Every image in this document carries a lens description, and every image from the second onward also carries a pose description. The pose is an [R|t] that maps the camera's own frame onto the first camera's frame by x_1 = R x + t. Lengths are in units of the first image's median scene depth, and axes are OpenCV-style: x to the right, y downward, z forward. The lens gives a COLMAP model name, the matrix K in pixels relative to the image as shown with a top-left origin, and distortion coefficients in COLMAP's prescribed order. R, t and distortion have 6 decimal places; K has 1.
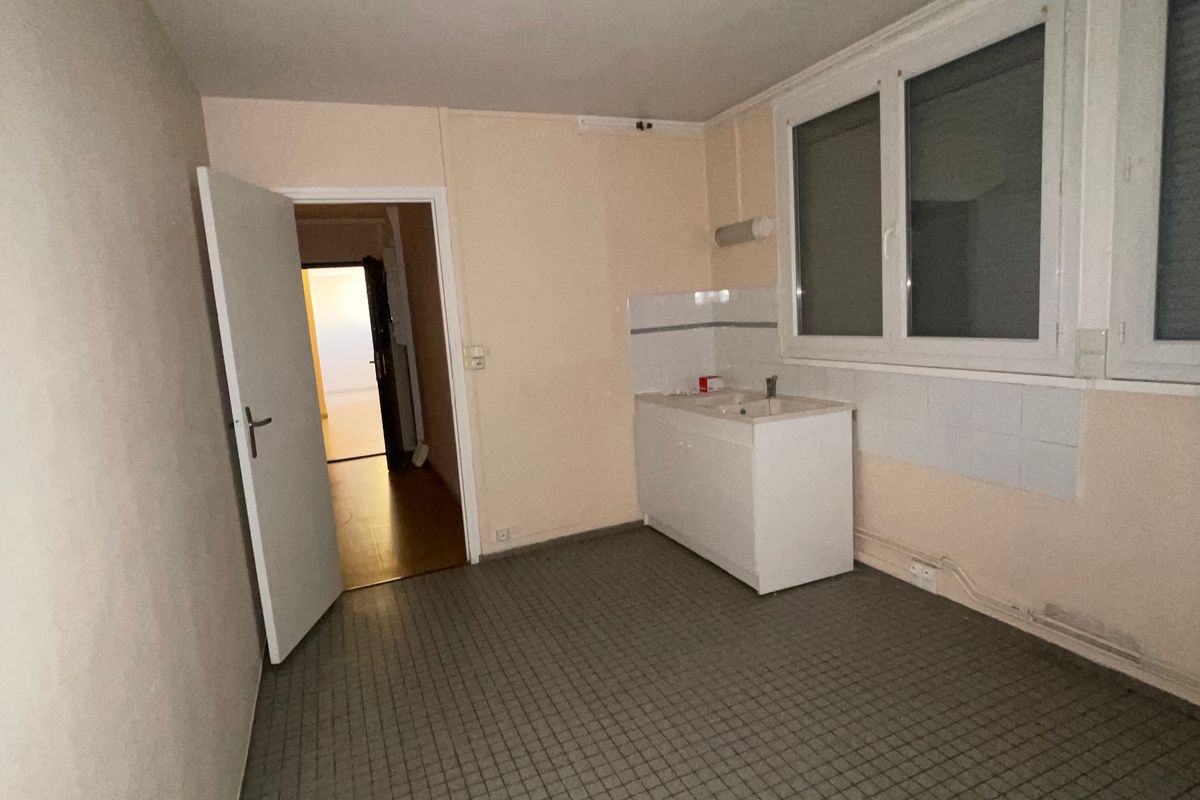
lens RADIAL K [[644.2, 0, 594.3], [0, 644.2, 395.0], [0, 0, 1]] dist [-0.001152, -0.000526]
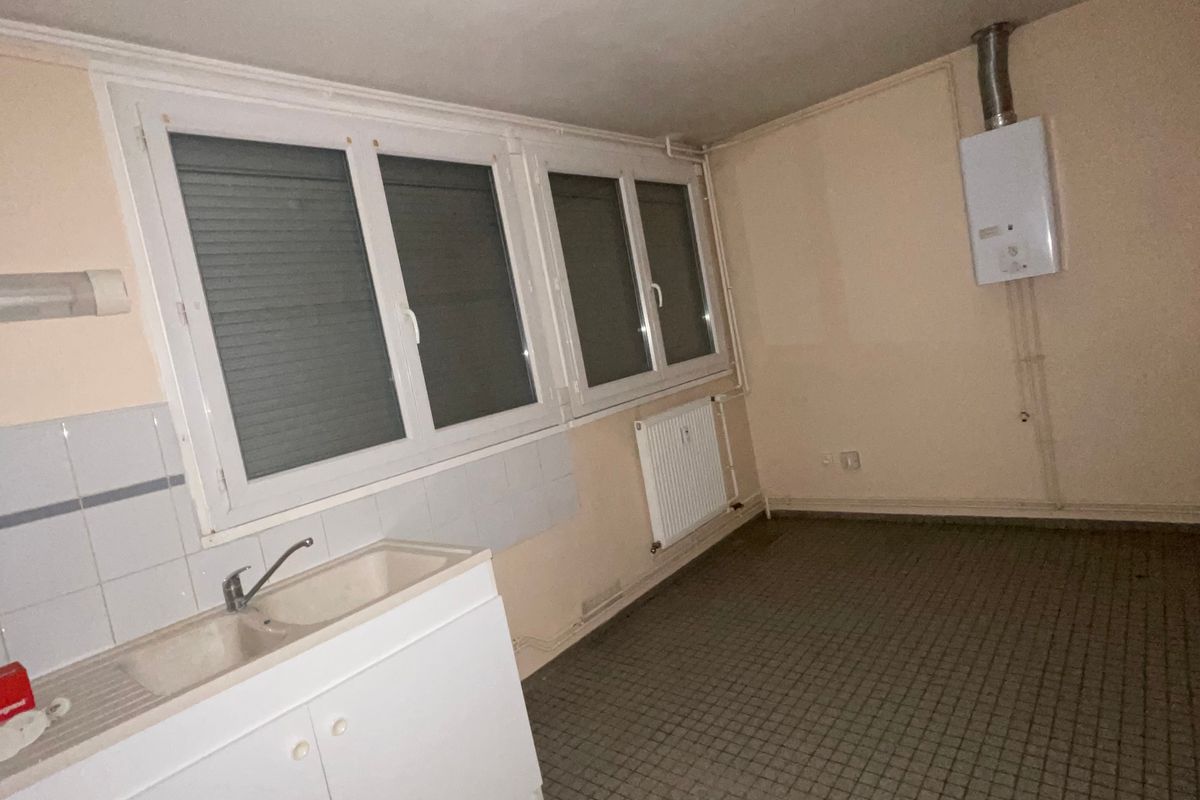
lens RADIAL K [[644.2, 0, 594.3], [0, 644.2, 395.0], [0, 0, 1]] dist [-0.001152, -0.000526]
pose [[-0.414213, 0.073024, 0.907246, -0.421979], [0.329888, 0.941046, 0.074870, -0.131153], [-0.848293, 0.330302, -0.413883, 1.177315]]
